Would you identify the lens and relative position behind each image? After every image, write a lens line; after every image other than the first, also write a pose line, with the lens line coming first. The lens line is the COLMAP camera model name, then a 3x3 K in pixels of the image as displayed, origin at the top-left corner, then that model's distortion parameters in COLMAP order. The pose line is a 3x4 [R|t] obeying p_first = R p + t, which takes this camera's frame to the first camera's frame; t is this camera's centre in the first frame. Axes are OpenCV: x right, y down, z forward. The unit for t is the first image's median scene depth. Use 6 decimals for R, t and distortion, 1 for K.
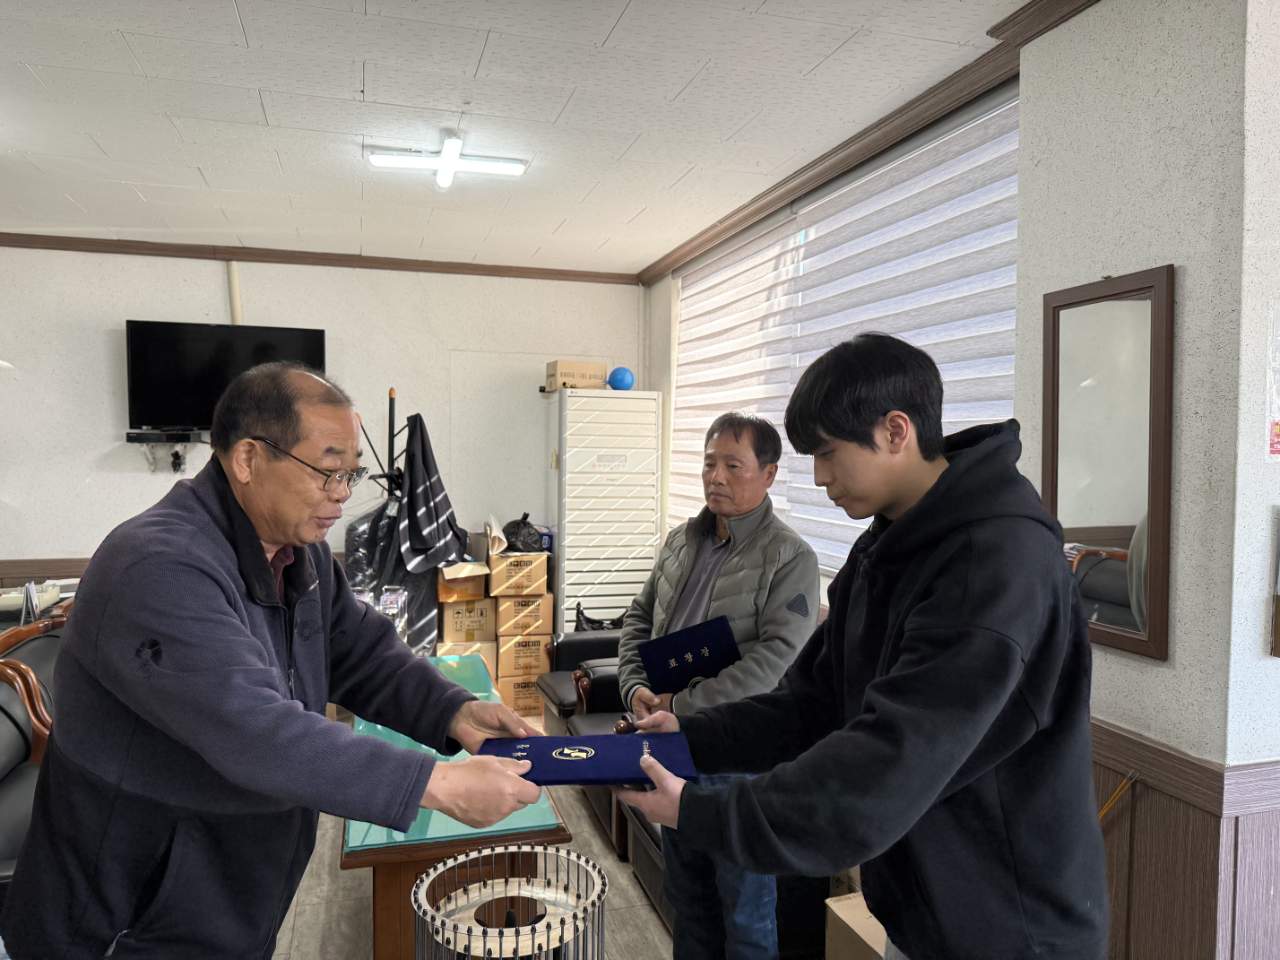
lens RADIAL K [[912.0, 0, 644.3], [0, 912.0, 485.2], [0, 0, 1]] dist [0.035201, -0.038912]
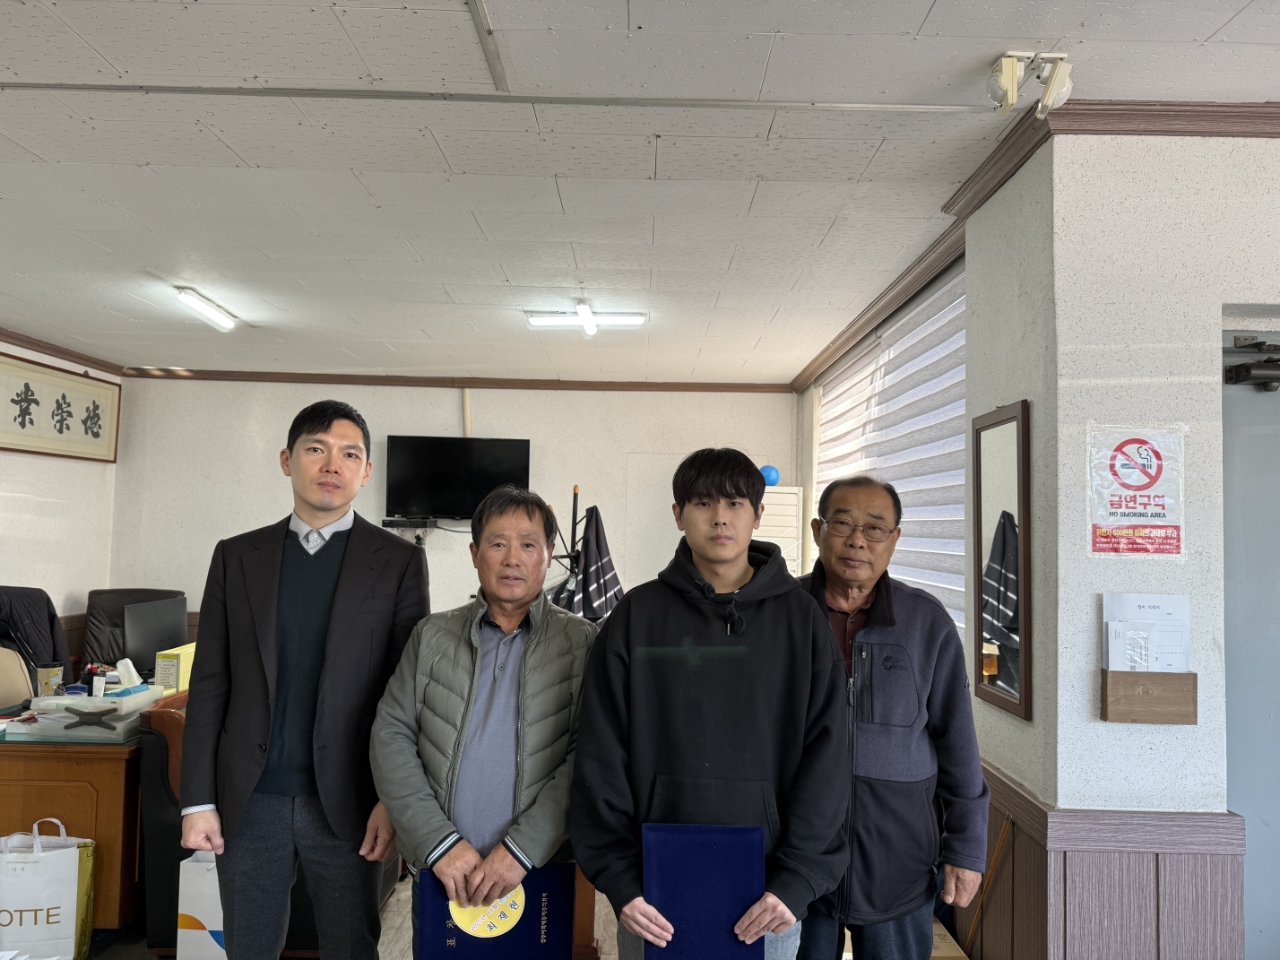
lens RADIAL K [[912.0, 0, 644.3], [0, 912.0, 485.2], [0, 0, 1]] dist [0.035201, -0.038912]
pose [[0.955205, -0.000734, -0.295943, 0.307258], [-0.027188, 0.995550, -0.090222, 0.002973], [0.294692, 0.094227, 0.950935, -0.233320]]
